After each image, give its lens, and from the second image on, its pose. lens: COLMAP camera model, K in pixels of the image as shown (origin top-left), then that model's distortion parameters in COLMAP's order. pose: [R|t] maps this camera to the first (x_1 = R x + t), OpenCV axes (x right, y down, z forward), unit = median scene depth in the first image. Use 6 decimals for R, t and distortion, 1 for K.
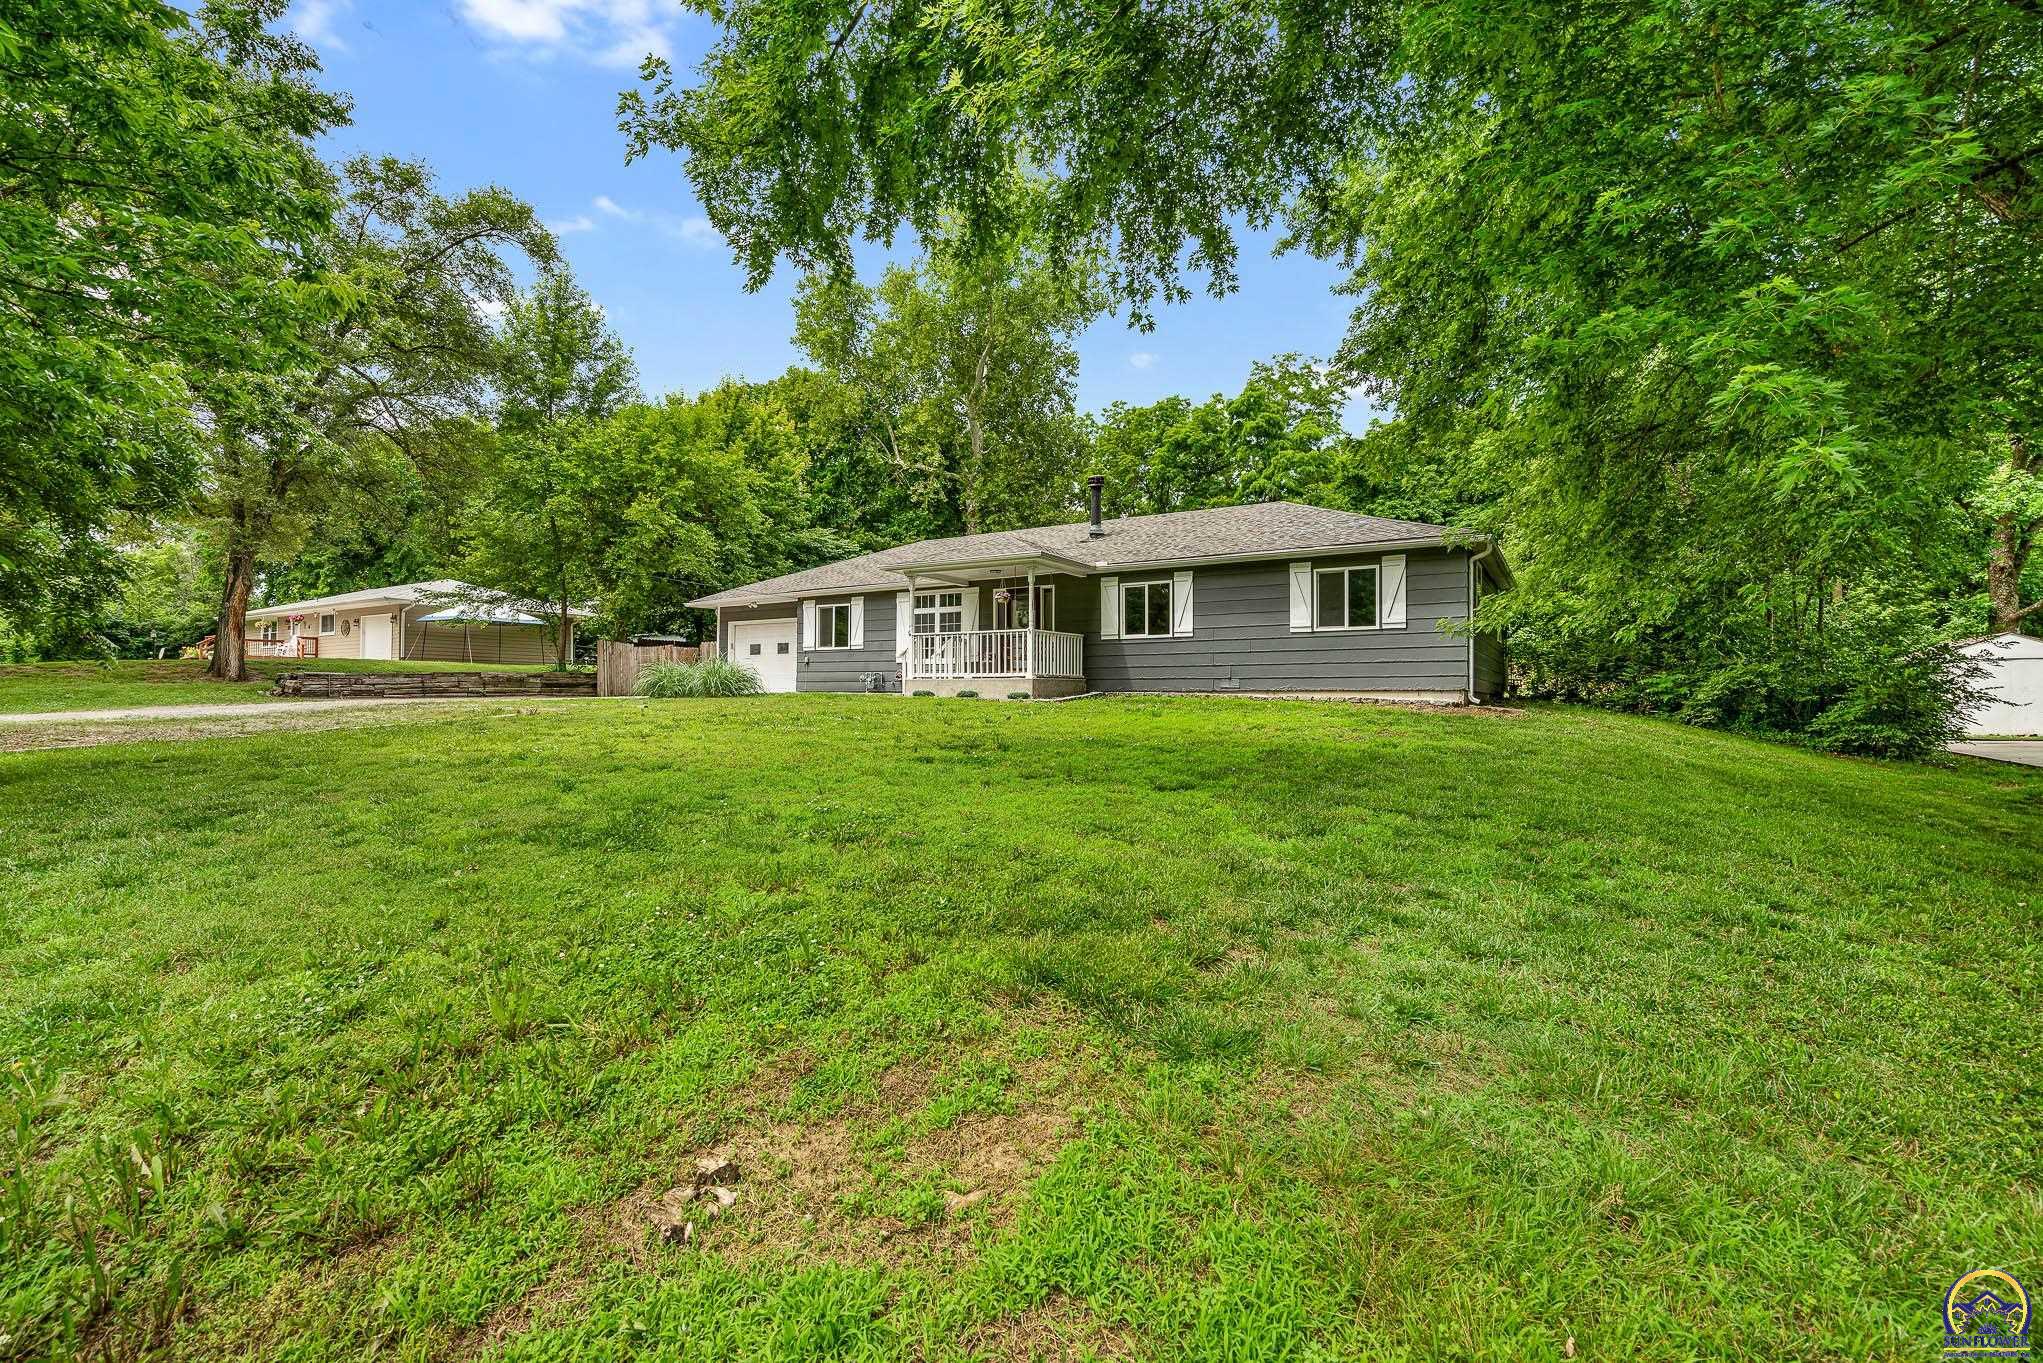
lens RADIAL K [[956.2, 0, 1023.6], [0, 956.2, 700.8], [0, 0, 1]] dist [0.002261, 0.000287]
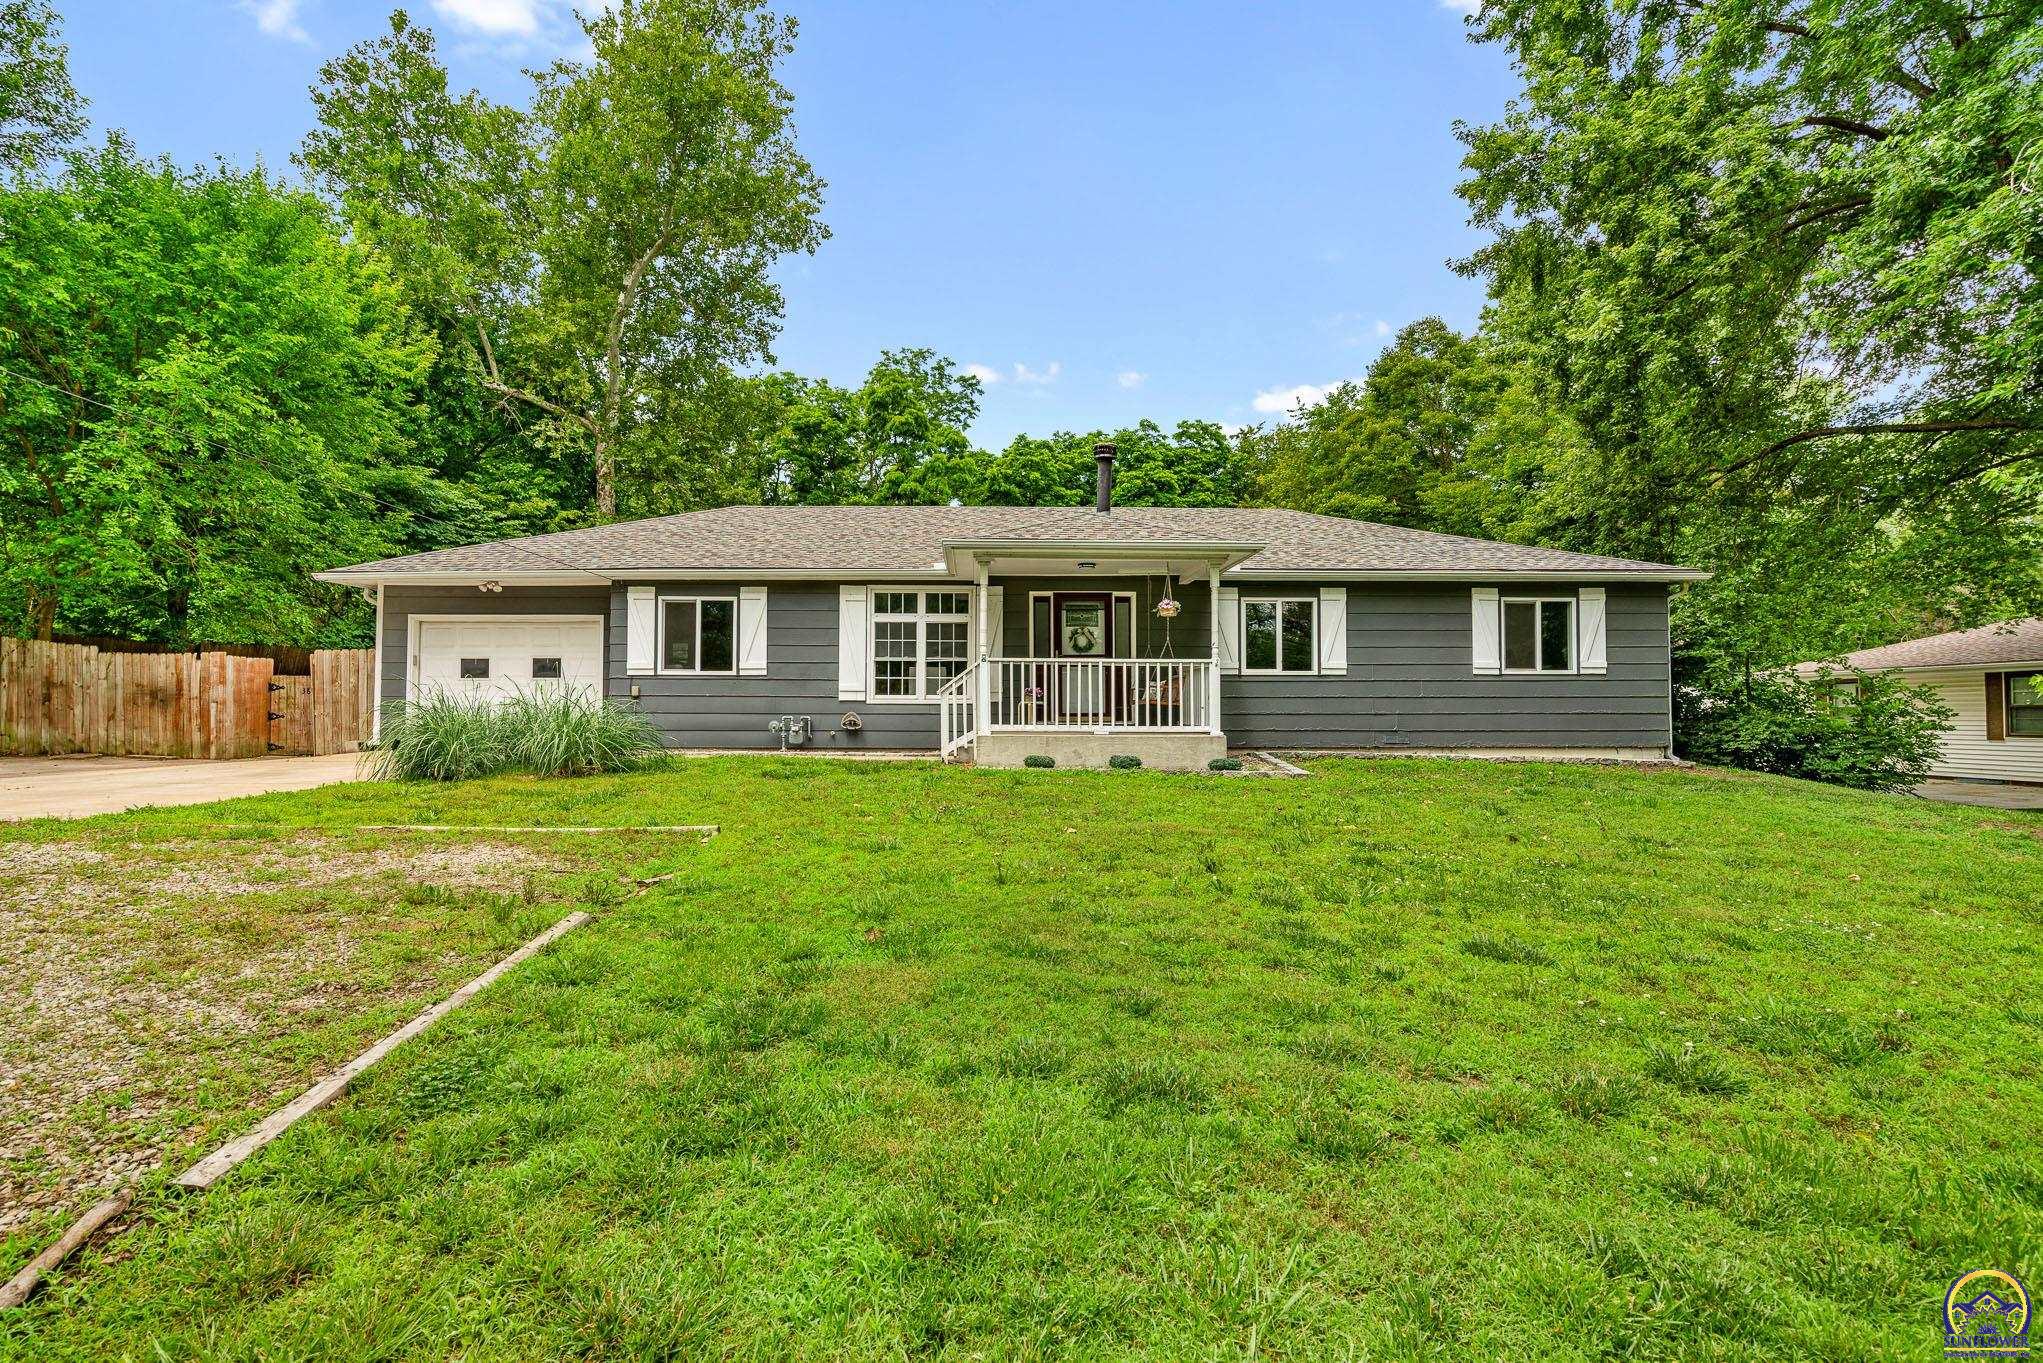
lens RADIAL K [[956.2, 0, 1023.6], [0, 956.2, 700.8], [0, 0, 1]] dist [0.002261, 0.000287]
pose [[0.830282, 0.004179, 0.557328, -0.385367], [0.002176, 0.999940, -0.010741, -0.034021], [-0.557339, 0.010131, 0.830223, 0.445659]]
